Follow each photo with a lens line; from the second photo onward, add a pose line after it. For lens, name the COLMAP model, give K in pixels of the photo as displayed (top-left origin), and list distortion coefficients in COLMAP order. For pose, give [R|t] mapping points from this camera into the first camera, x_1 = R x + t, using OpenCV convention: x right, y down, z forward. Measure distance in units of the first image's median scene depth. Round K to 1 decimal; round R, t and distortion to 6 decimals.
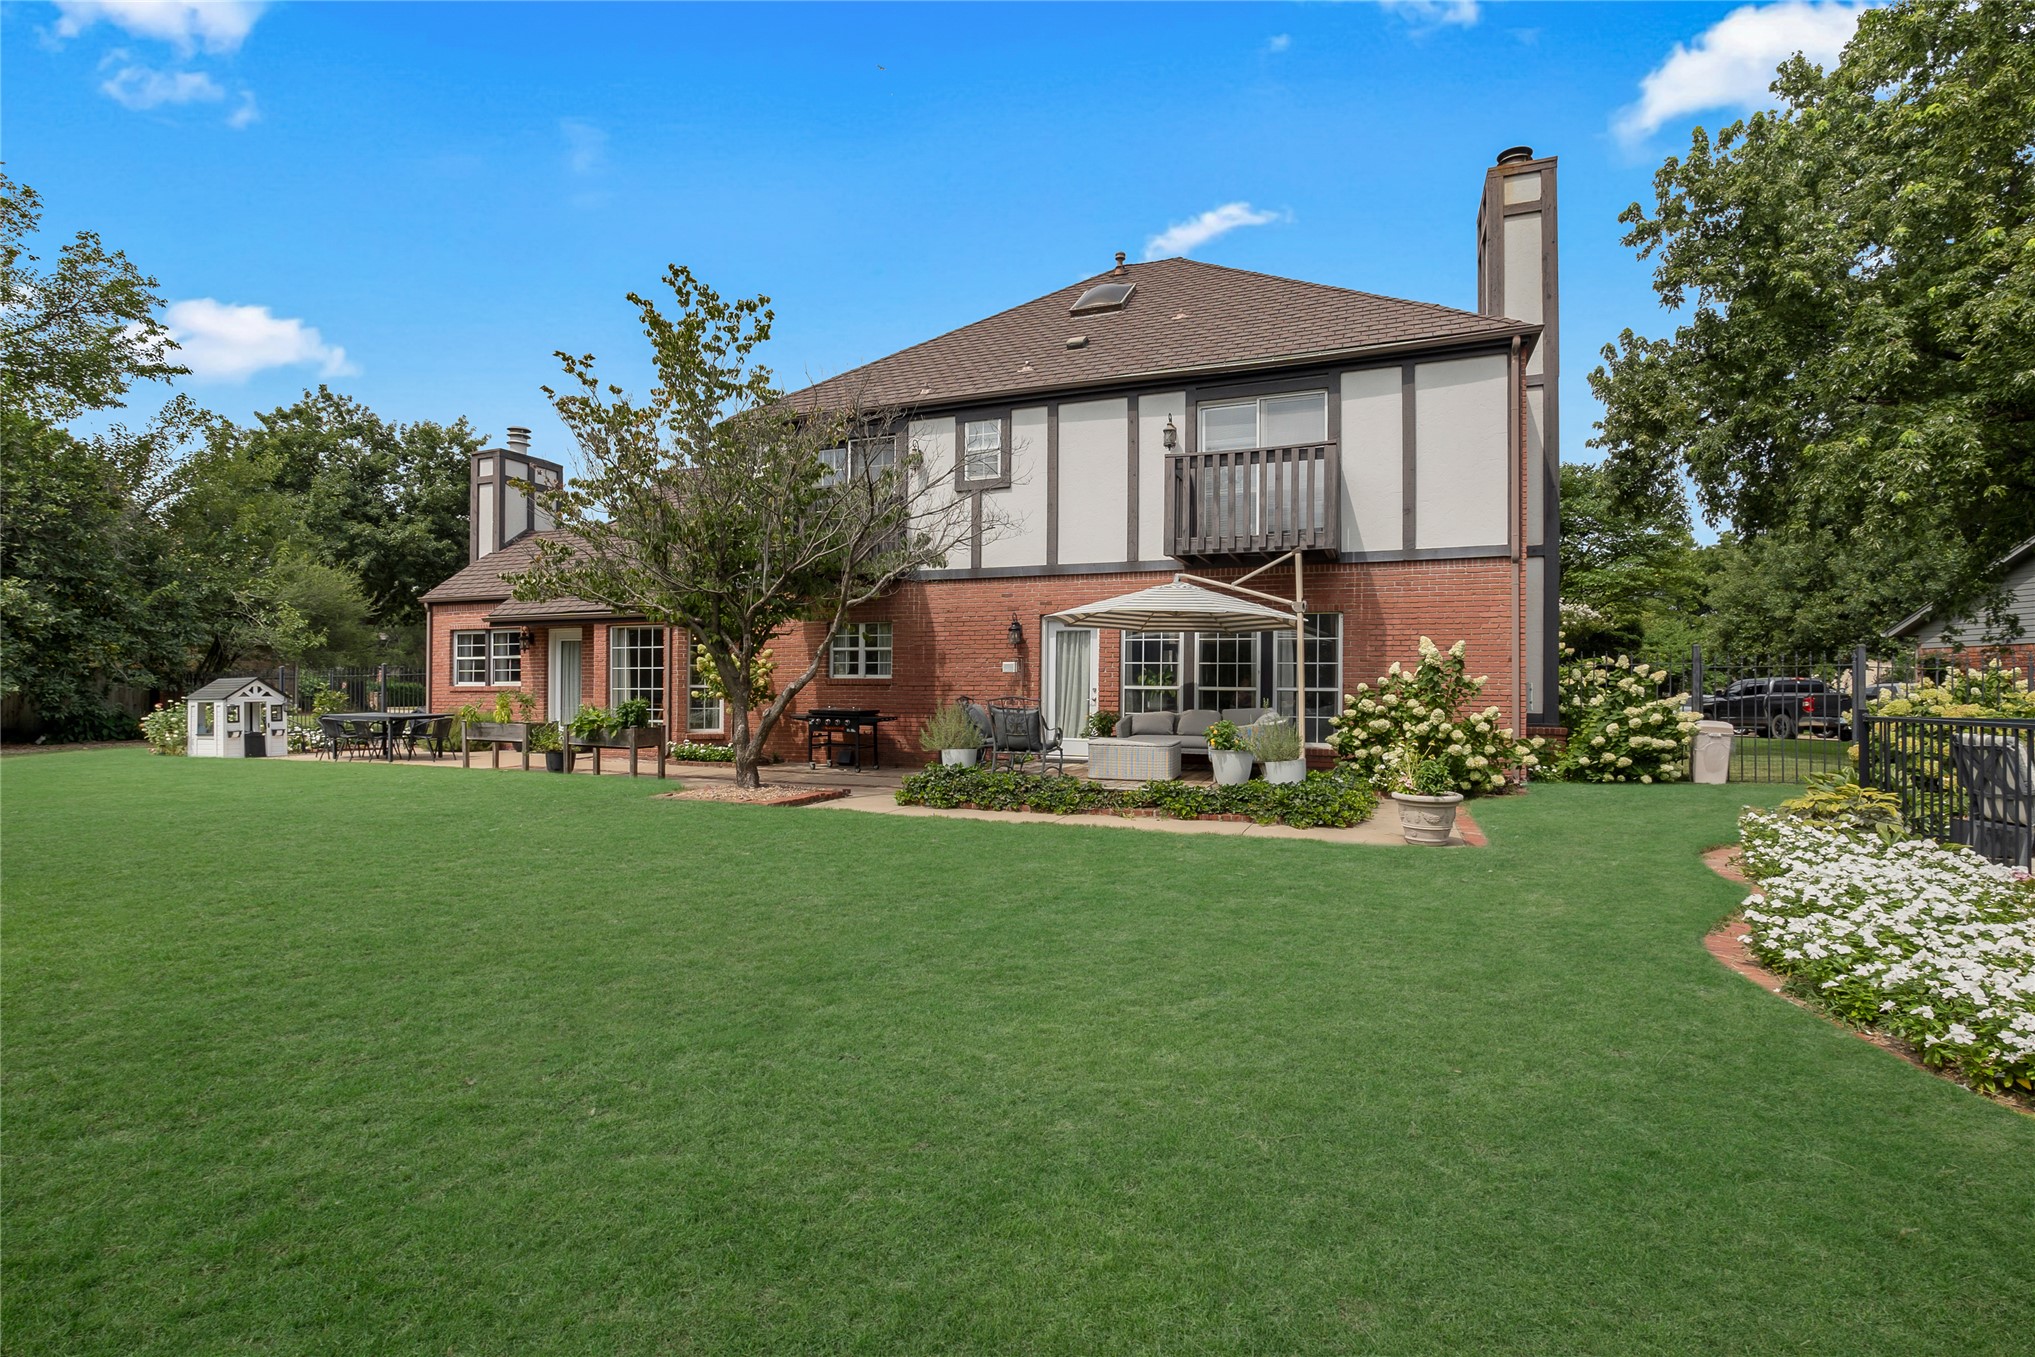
lens RADIAL K [[939.7, 0, 1028.2], [0, 939.7, 683.4], [0, 0, 1]] dist [-0.004710, 0.000087]
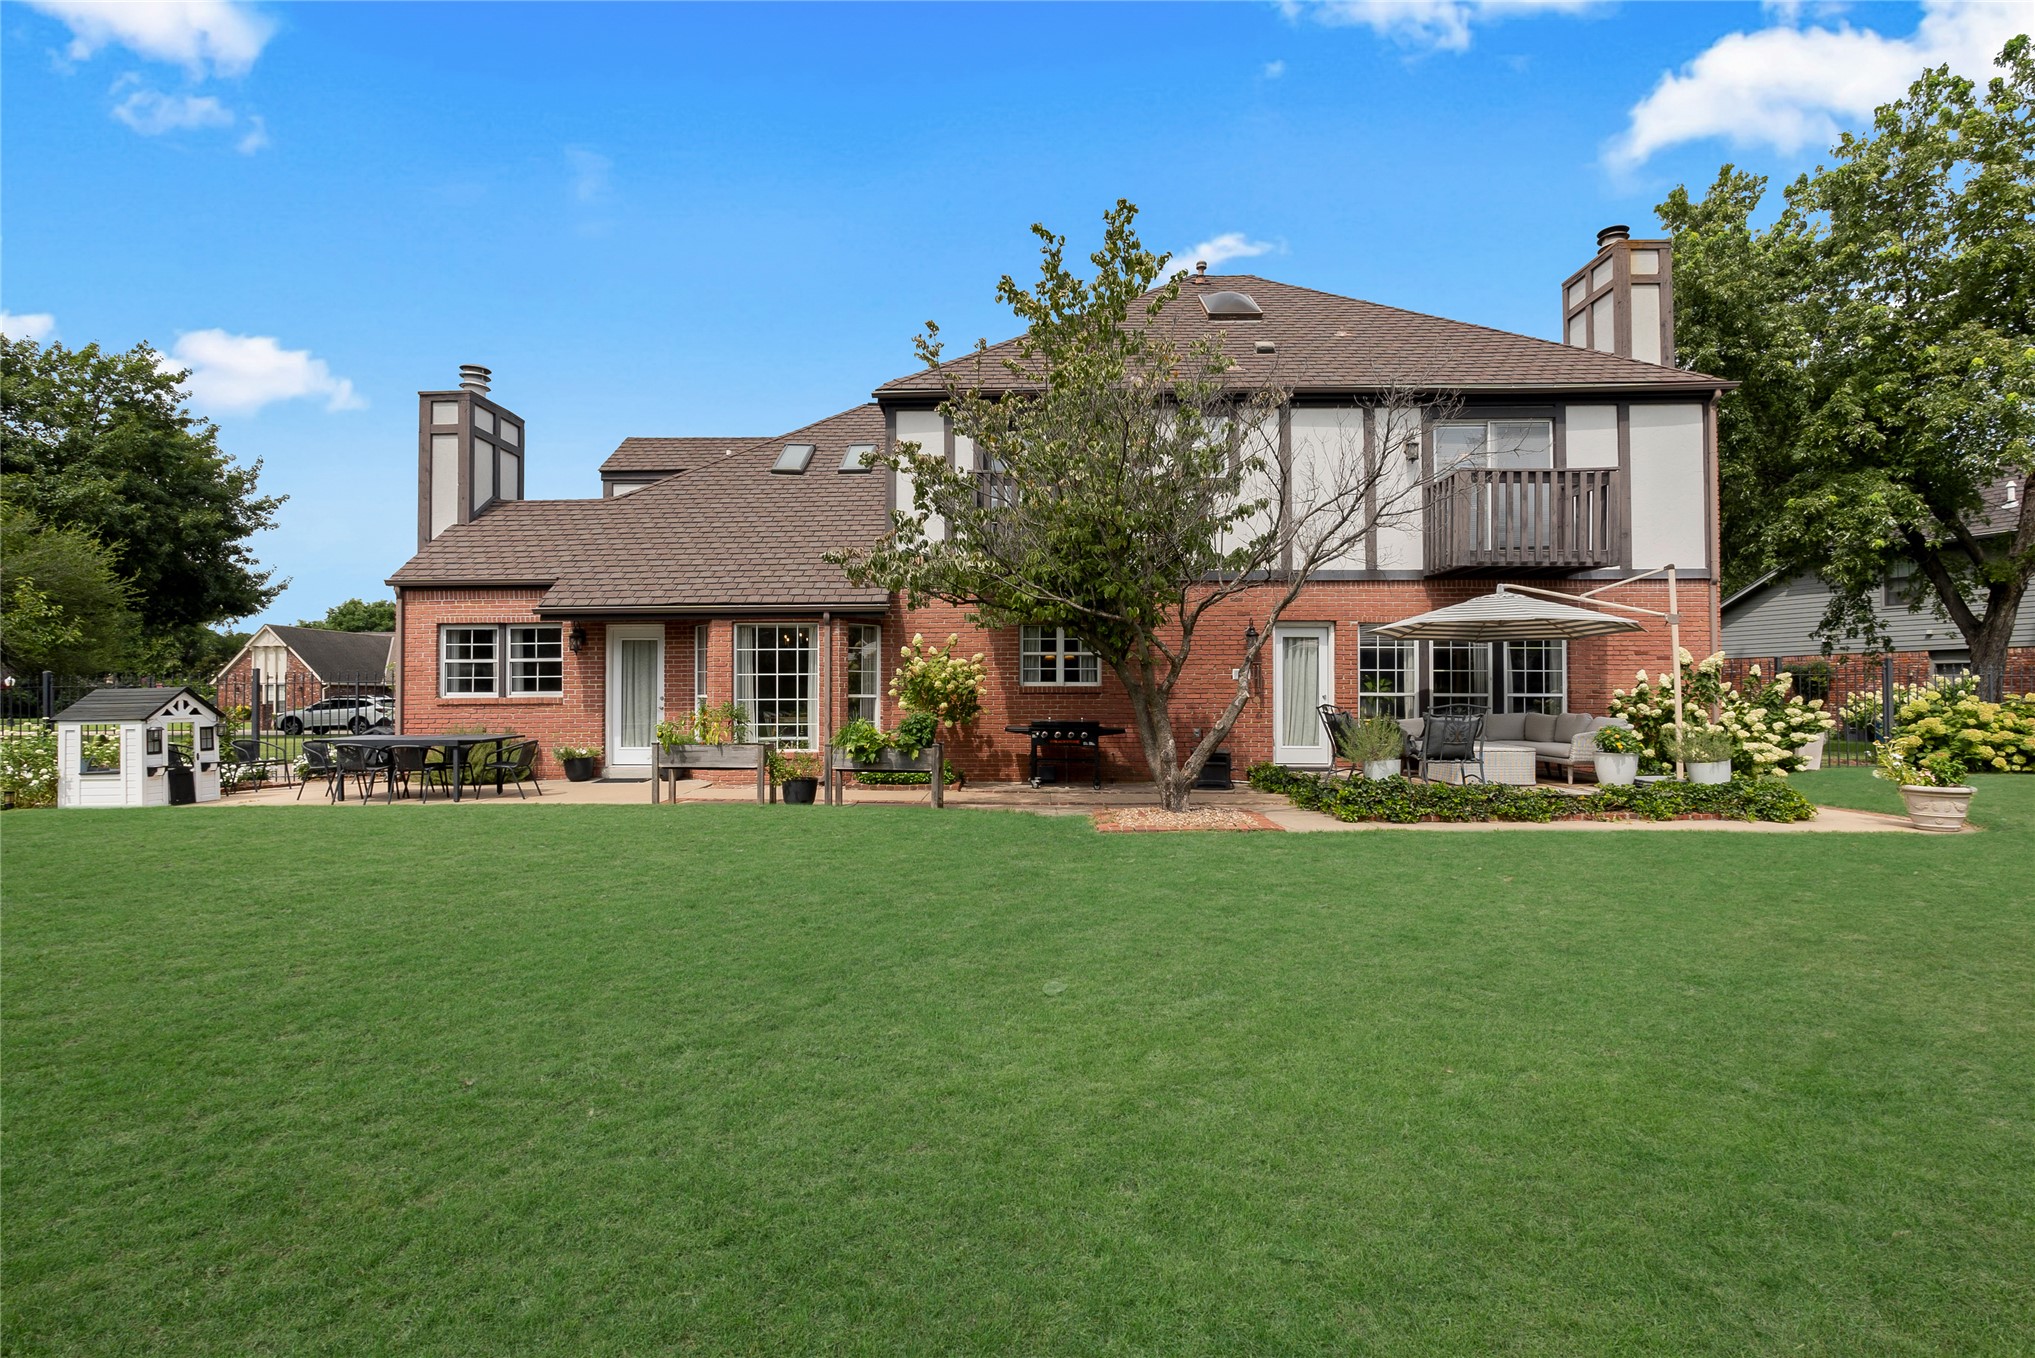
lens RADIAL K [[926.8, 0, 1017.5], [0, 926.8, 679.0], [0, 0, 1]] dist [-0.004110, -0.000473]
pose [[0.940051, -0.000143, 0.341034, -0.488888], [0.004427, 0.999921, -0.011783, -0.001710], [-0.341006, 0.012587, 0.939977, 0.160595]]
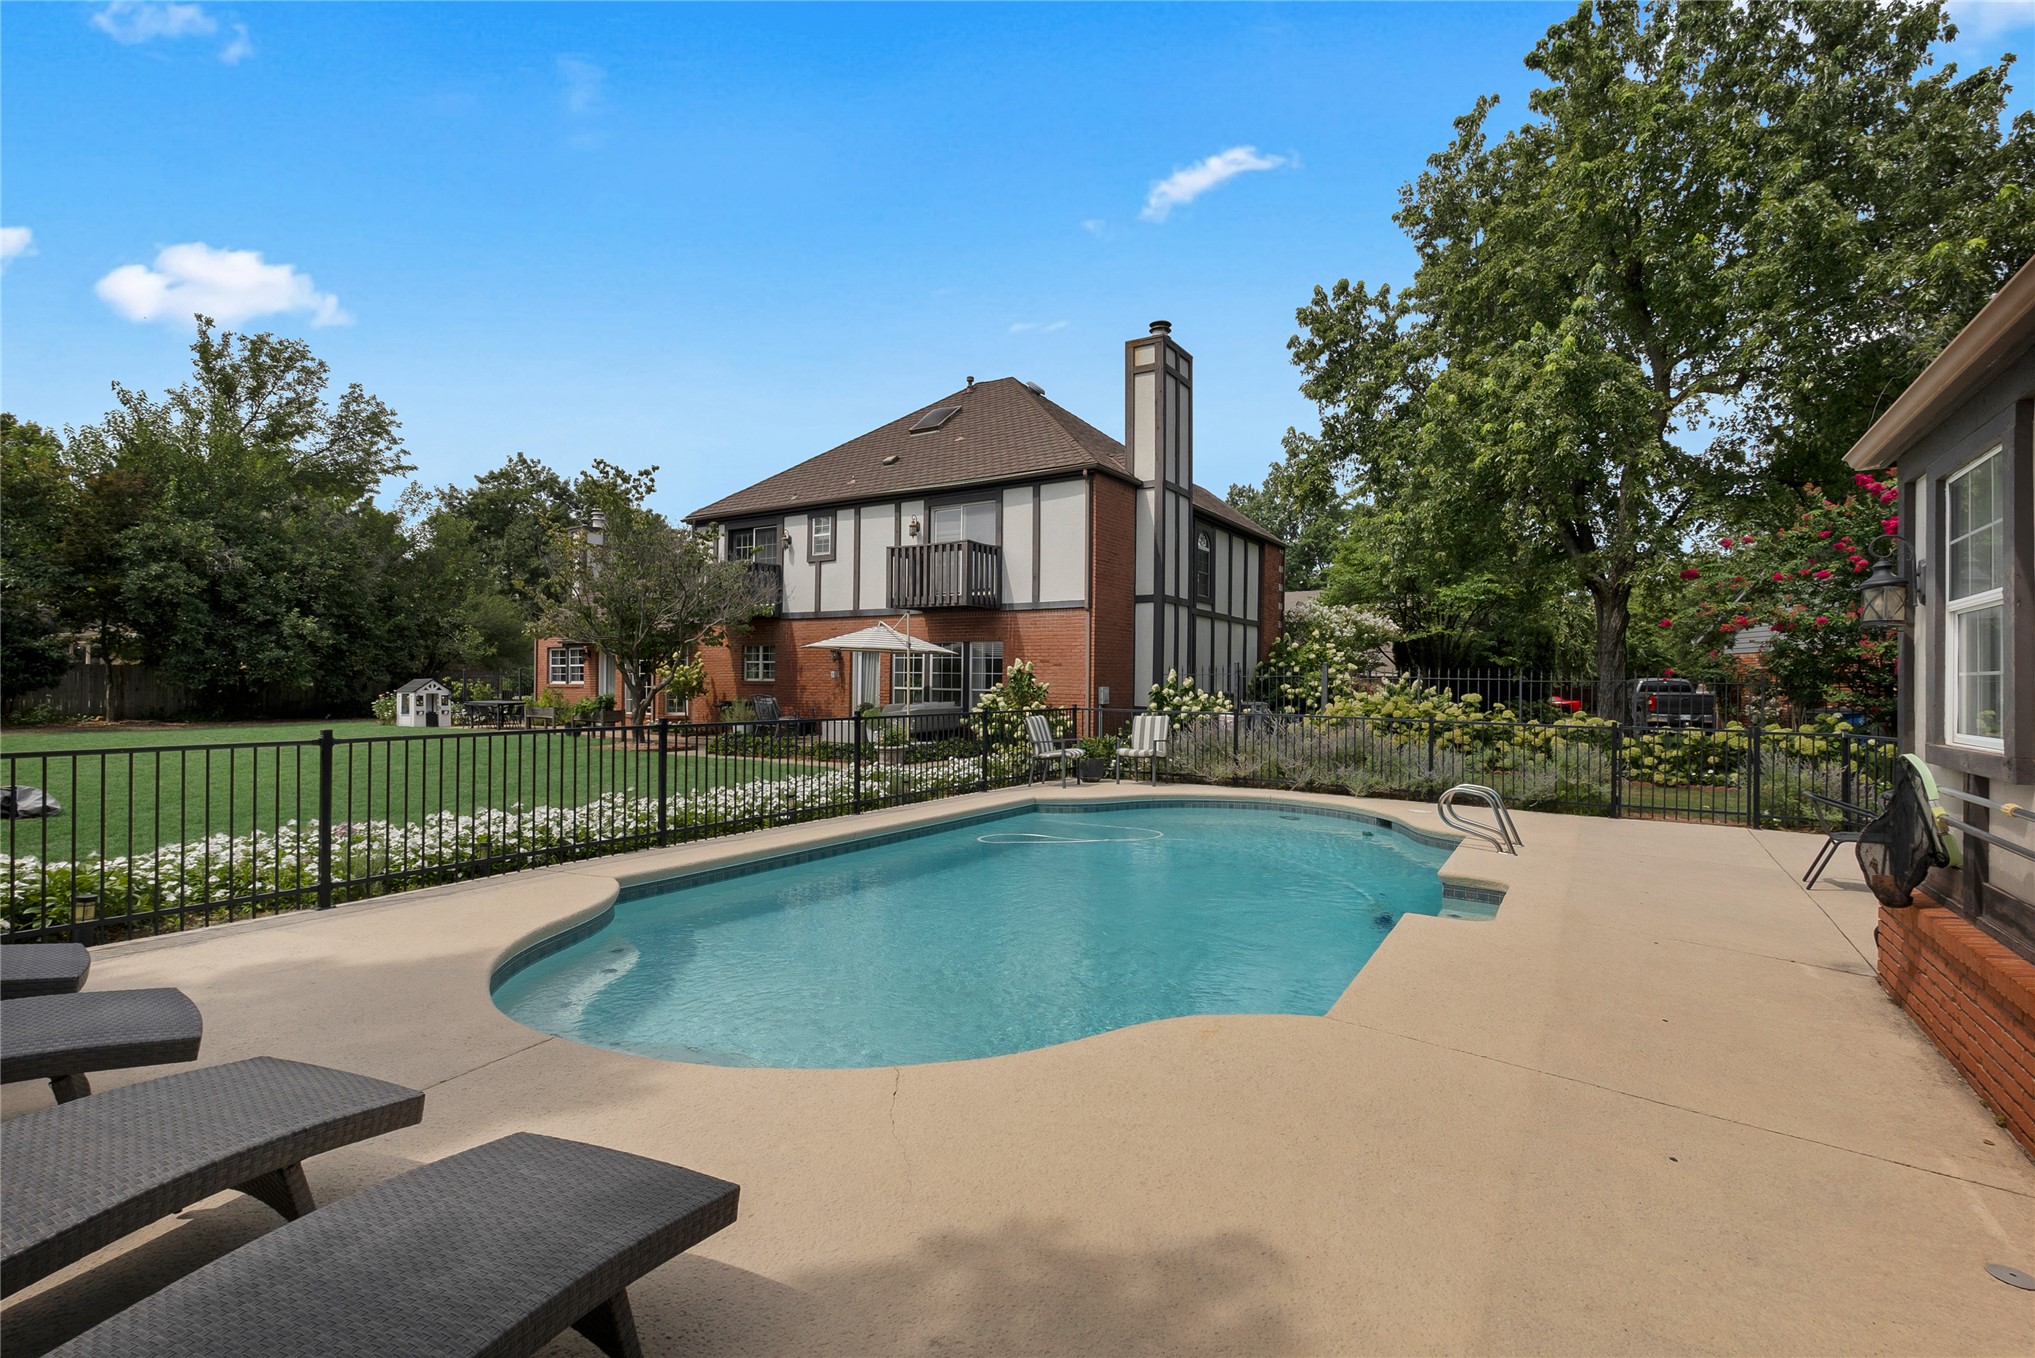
lens RADIAL K [[939.7, 0, 1028.2], [0, 939.7, 683.9], [0, 0, 1]] dist [-0.004710, 0.000087]
pose [[0.981558, 0.004336, -0.191118, 0.524786], [-0.002642, 0.999955, 0.009116, -0.014973], [0.191149, -0.008443, 0.981525, -0.422780]]
